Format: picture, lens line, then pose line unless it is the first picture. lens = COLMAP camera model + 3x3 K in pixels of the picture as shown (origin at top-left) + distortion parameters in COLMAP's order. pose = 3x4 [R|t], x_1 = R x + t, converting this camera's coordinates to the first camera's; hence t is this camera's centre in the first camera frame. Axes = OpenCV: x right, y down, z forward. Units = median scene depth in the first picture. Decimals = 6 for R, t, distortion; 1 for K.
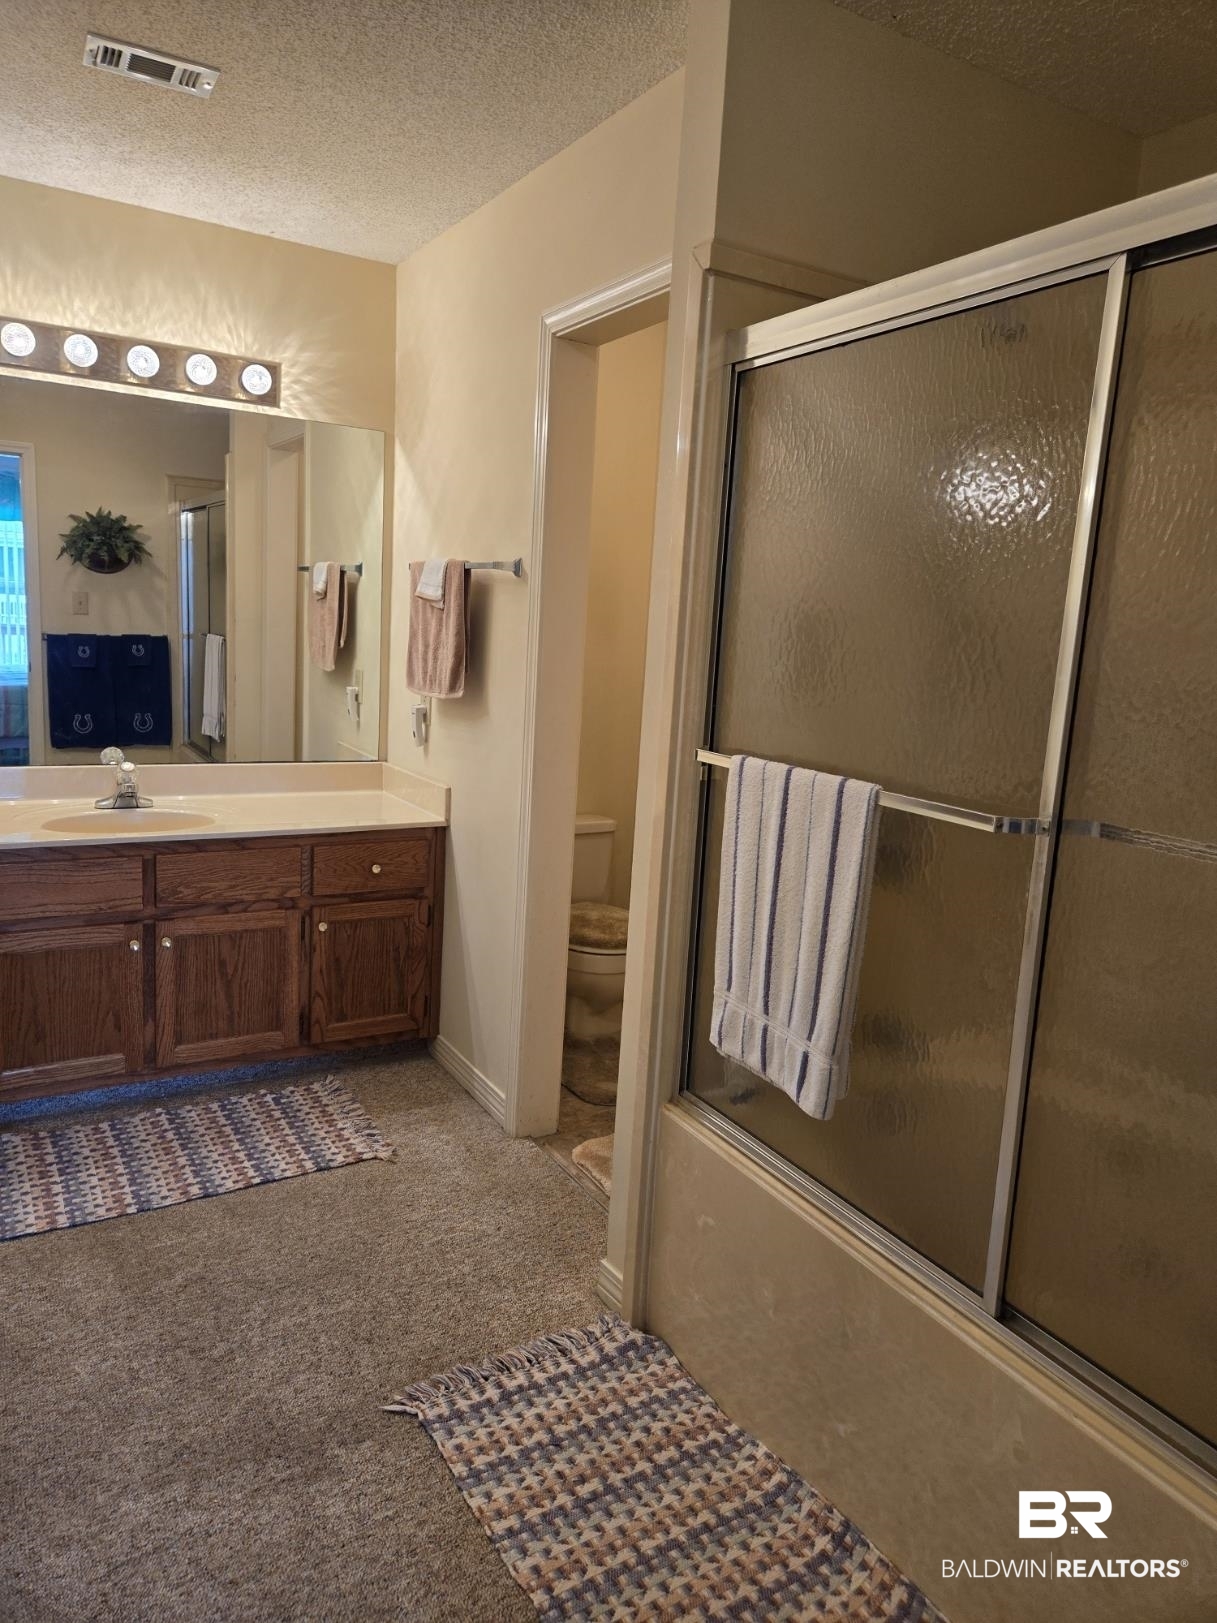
lens RADIAL K [[1158.3, 0, 608.5], [0, 1158.3, 811.5], [0, 0, 1]] dist [0.000772, -0.005505]
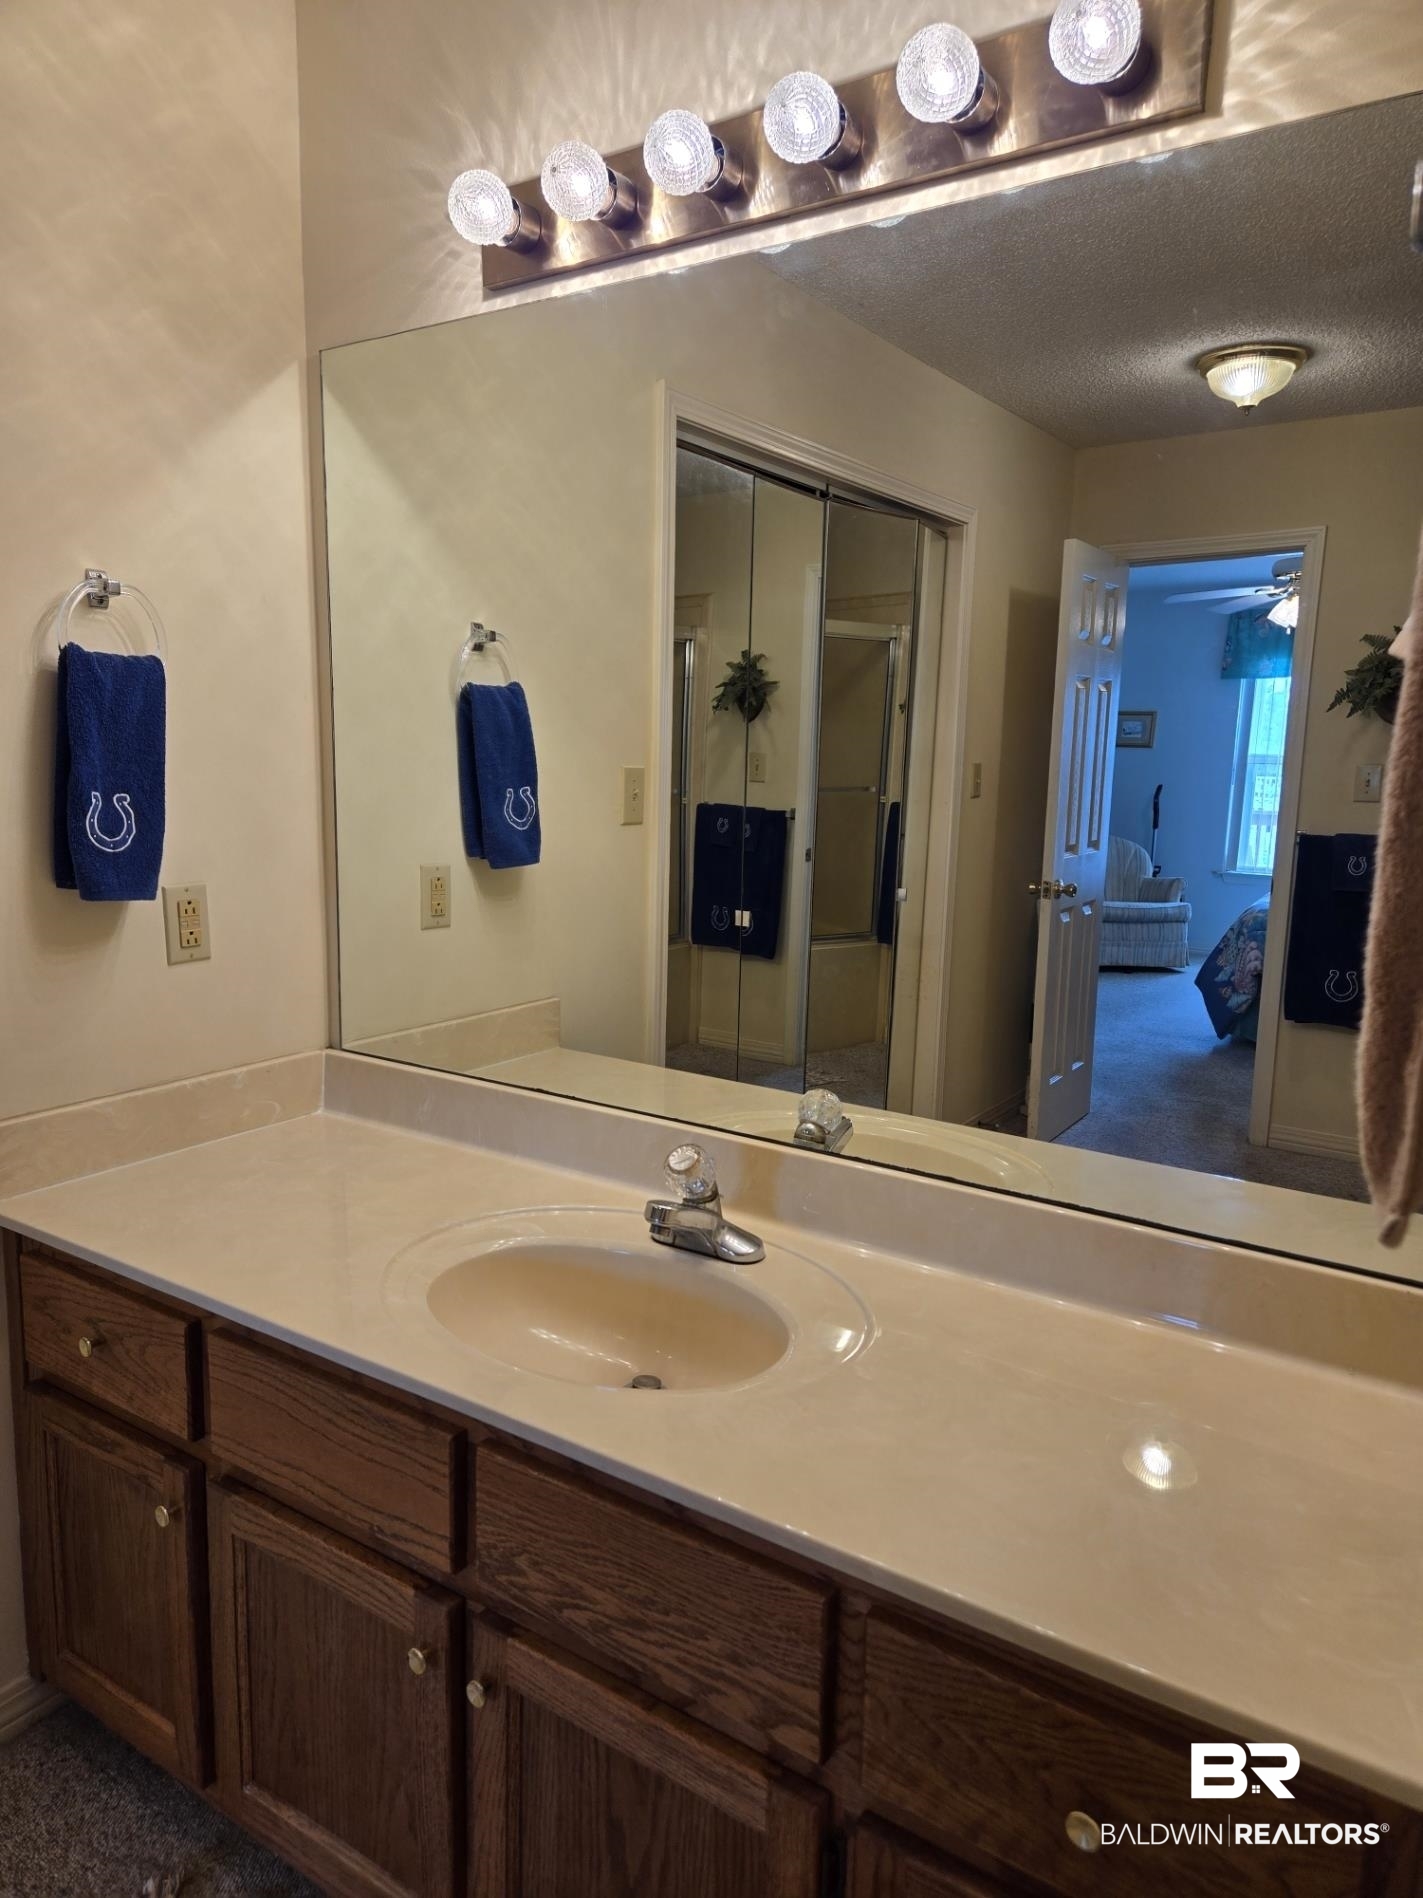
lens RADIAL K [[1287.7, 0, 711.5], [0, 1287.7, 949.0], [0, 0, 1]] dist [0.011604, 0.005189]
pose [[0.435553, 0.082944, -0.896334, -0.013008], [-0.141064, 0.989732, 0.023040, -0.124267], [0.889042, 0.116406, 0.442781, 0.810565]]
